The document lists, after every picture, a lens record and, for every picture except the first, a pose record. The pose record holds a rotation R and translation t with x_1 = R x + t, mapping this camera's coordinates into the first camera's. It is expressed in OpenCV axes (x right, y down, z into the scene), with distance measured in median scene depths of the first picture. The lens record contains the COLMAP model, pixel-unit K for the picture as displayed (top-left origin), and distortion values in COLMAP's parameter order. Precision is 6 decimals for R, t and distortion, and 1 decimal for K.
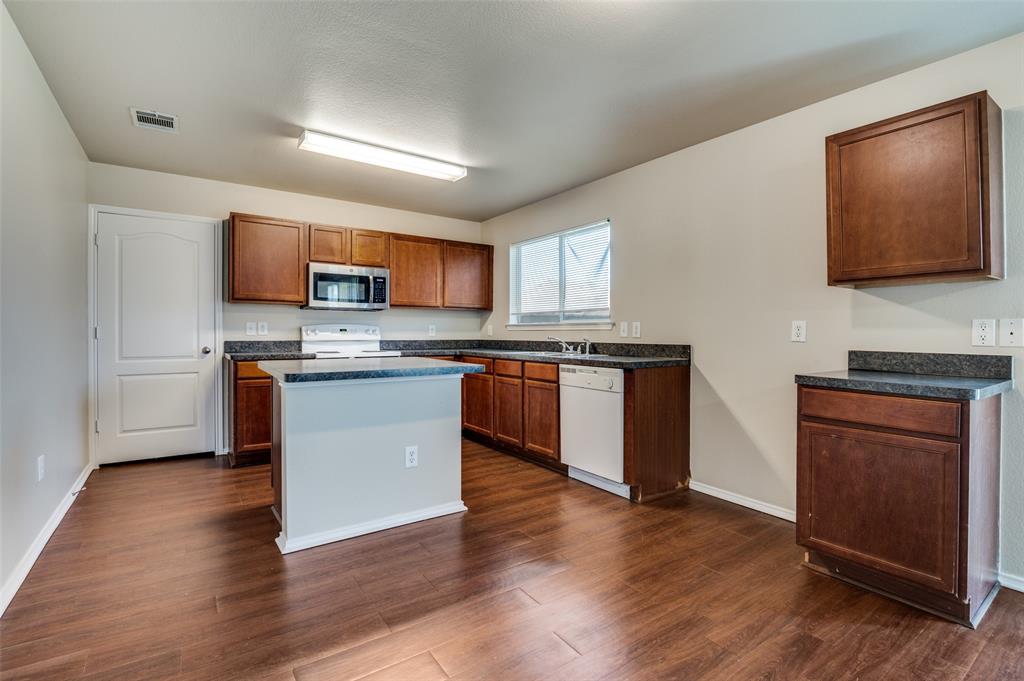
lens RADIAL K [[470.0, 0, 499.9], [0, 470.0, 332.0], [0, 0, 1]] dist [-0.001517, 0.000022]
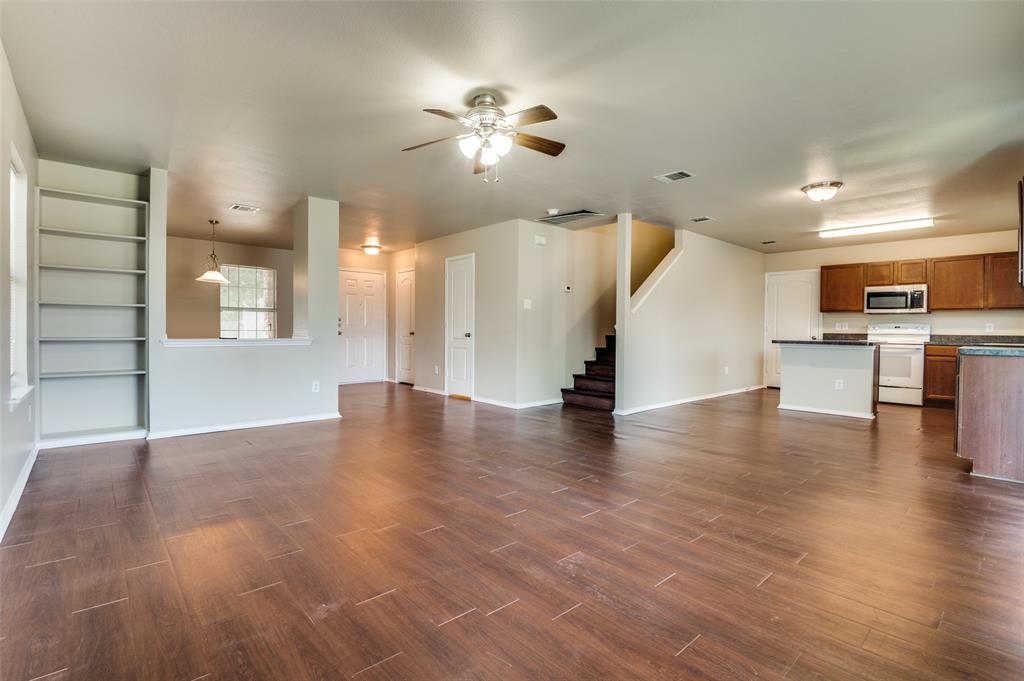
lens RADIAL K [[470.0, 0, 499.9], [0, 470.0, 332.0], [0, 0, 1]] dist [-0.001517, 0.000022]
pose [[0.114455, 0.007203, -0.993402, 1.069582], [-0.005021, 0.999965, 0.006672, 0.008295], [0.993416, 0.004225, 0.114487, -0.469600]]
